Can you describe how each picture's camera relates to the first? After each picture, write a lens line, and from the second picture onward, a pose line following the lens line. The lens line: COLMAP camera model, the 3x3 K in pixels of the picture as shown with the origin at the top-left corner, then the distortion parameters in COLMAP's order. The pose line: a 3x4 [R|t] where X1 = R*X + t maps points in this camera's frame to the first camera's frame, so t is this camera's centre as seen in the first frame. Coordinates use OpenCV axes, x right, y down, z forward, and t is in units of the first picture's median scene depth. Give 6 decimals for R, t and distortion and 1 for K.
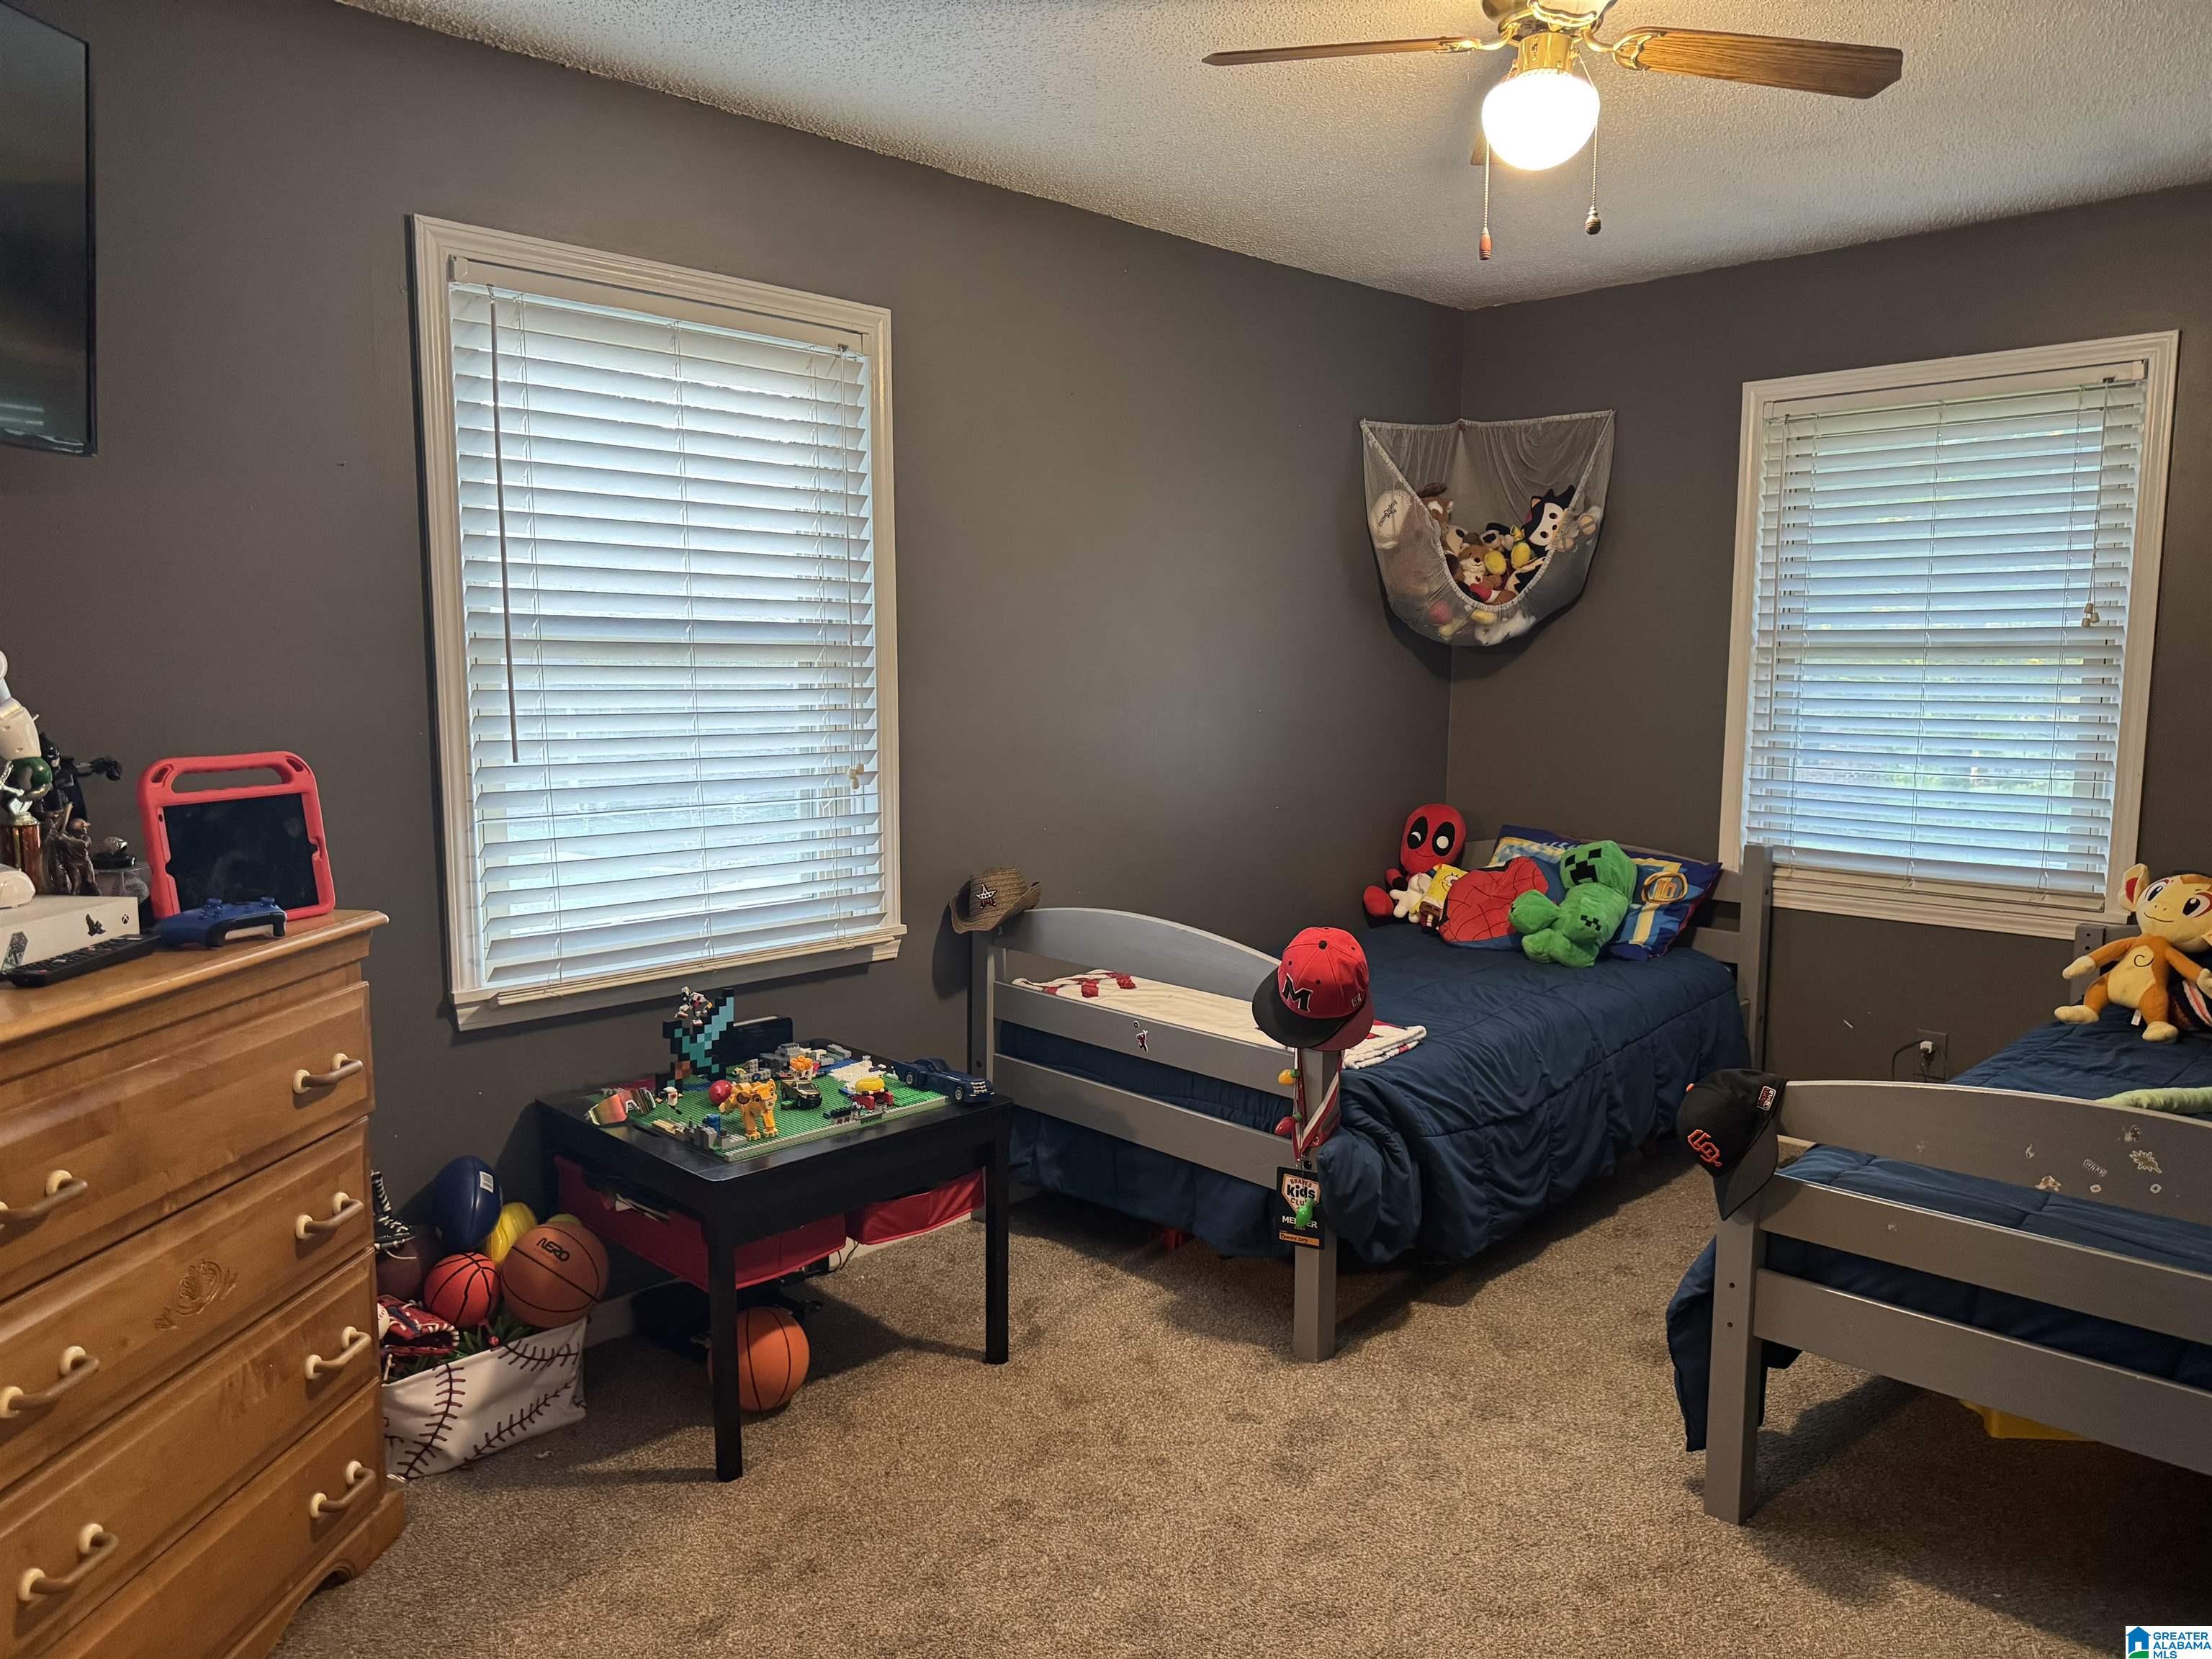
lens RADIAL K [[1537.6, 0, 1106.2], [0, 1537.6, 834.4], [0, 0, 1]] dist [0.073900, -0.083085]
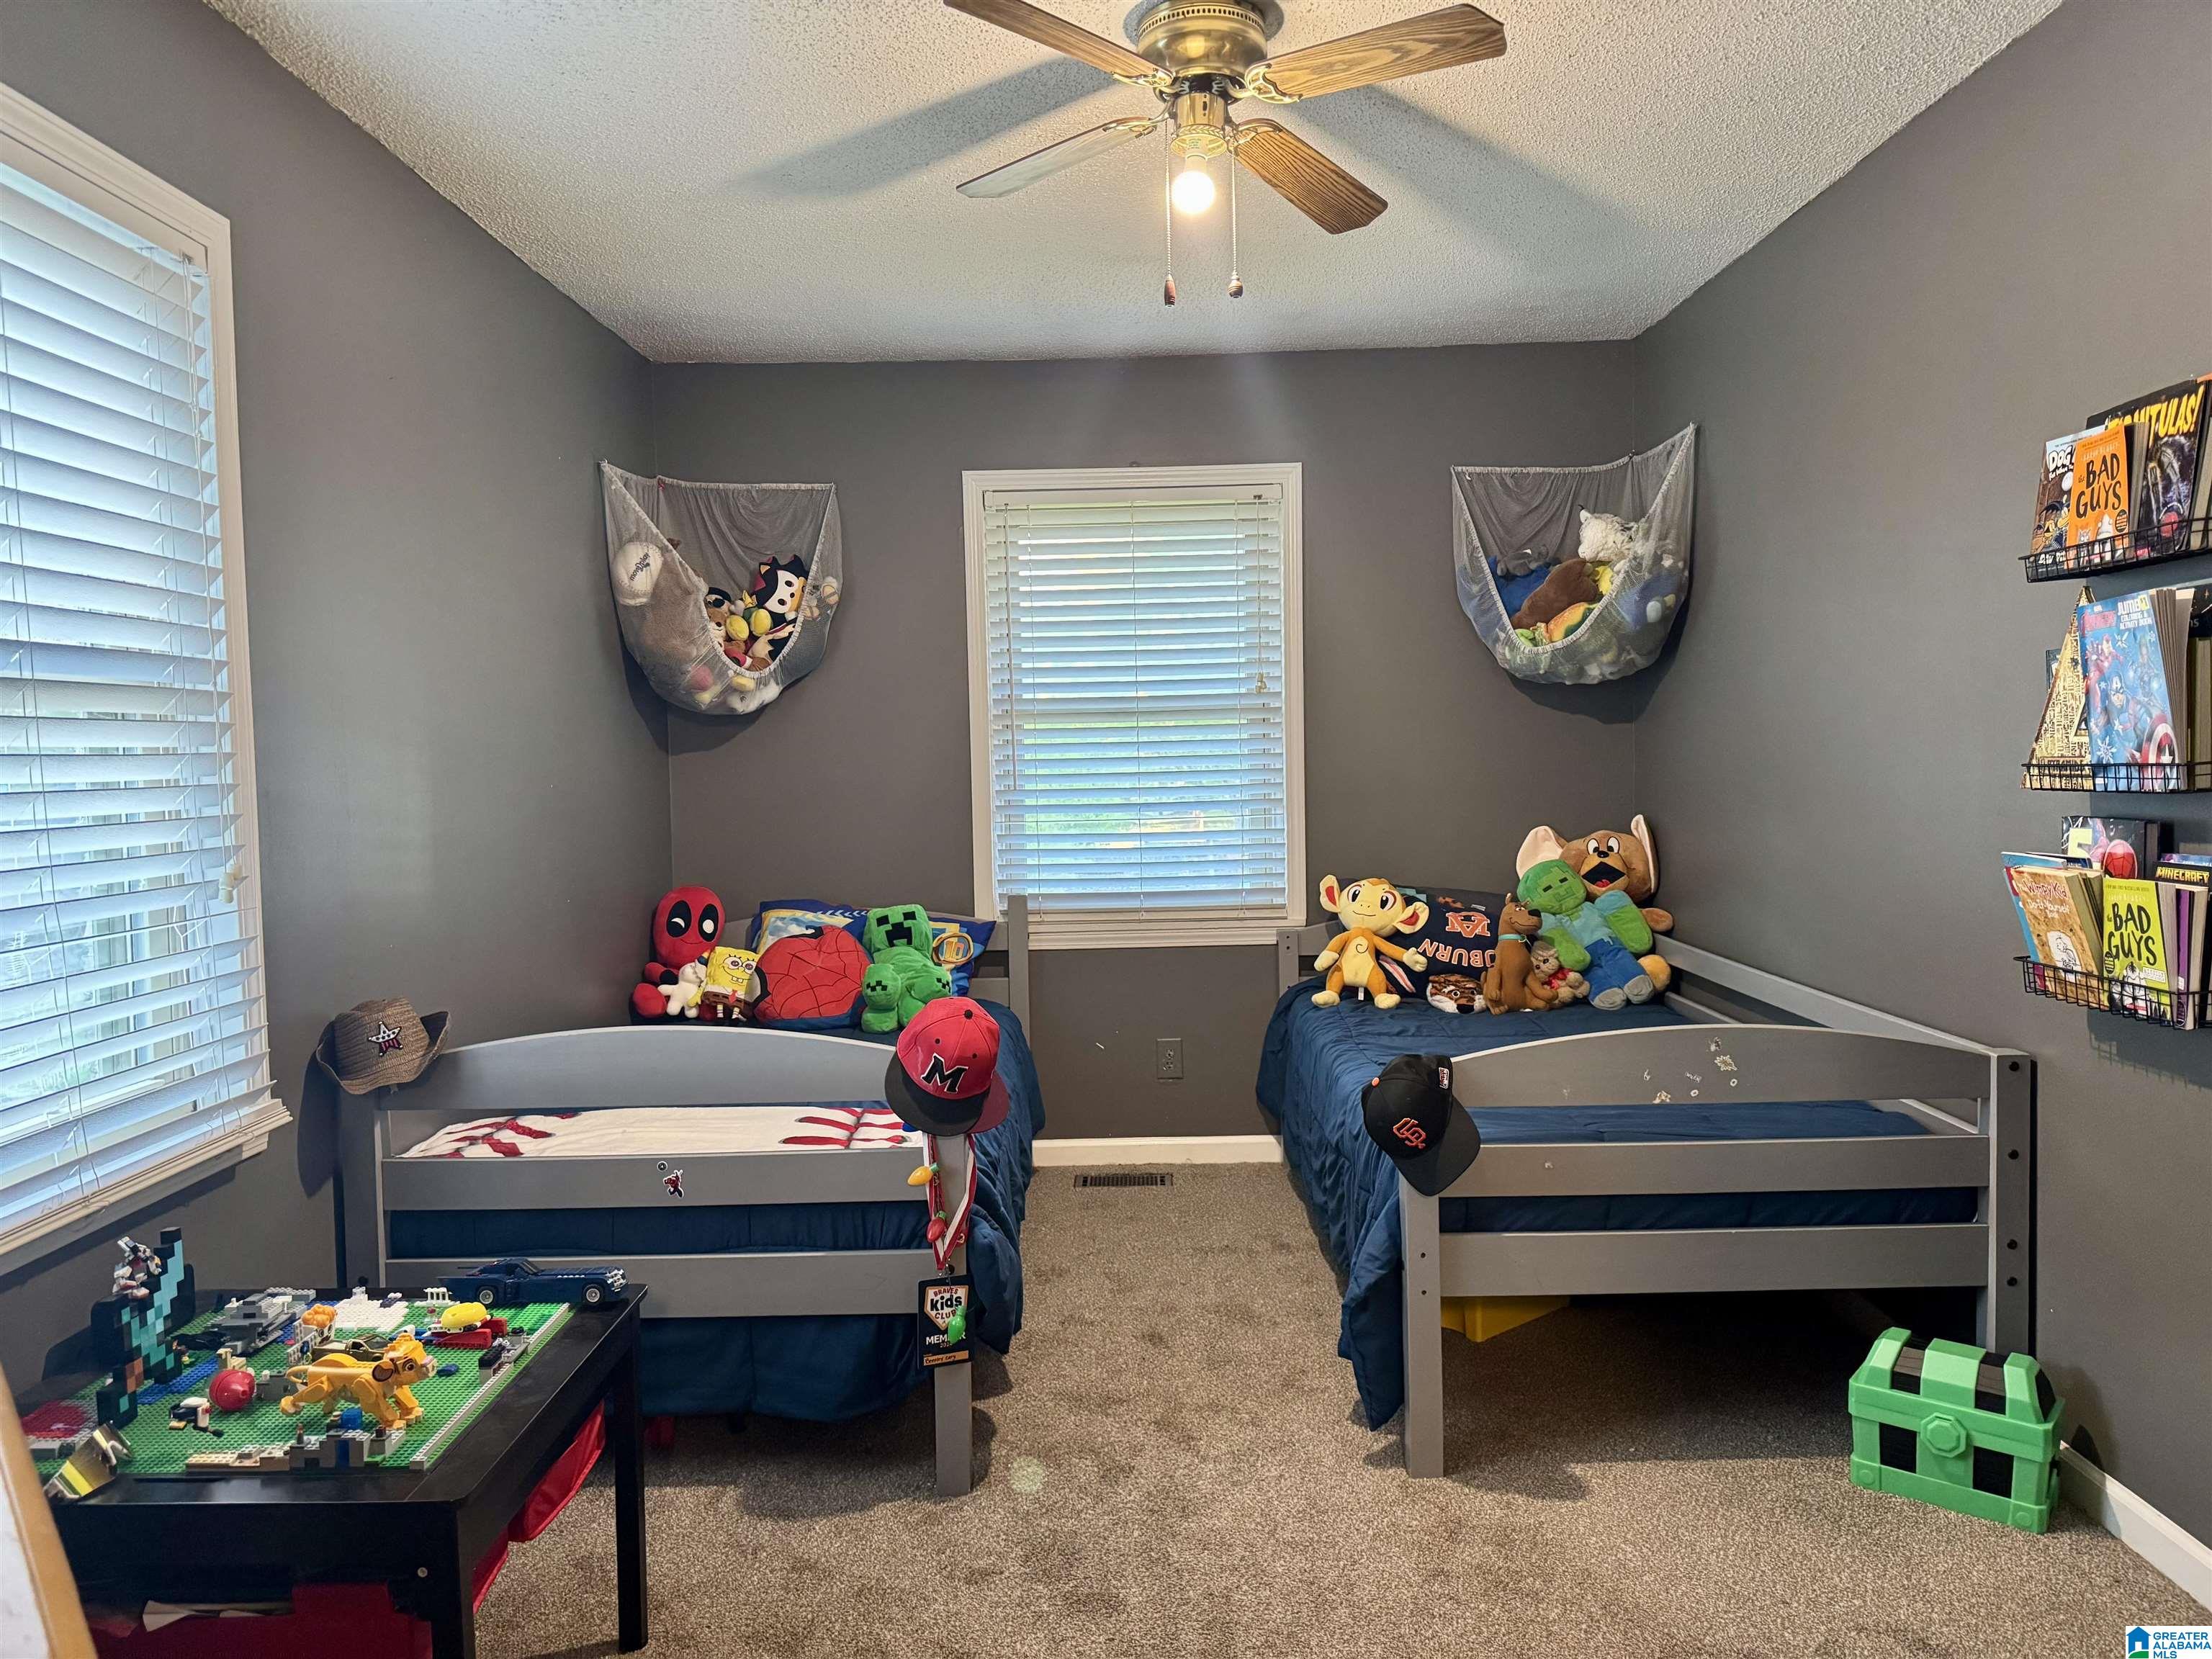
lens RADIAL K [[1524.4, 0, 1103.2], [0, 1524.4, 824.3], [0, 0, 1]] dist [0.117242, -0.191052]
pose [[0.709956, -0.052576, 0.702280, -0.283599], [0.104956, 0.993972, -0.031690, -0.001760], [-0.696381, 0.096207, 0.711195, 0.196832]]
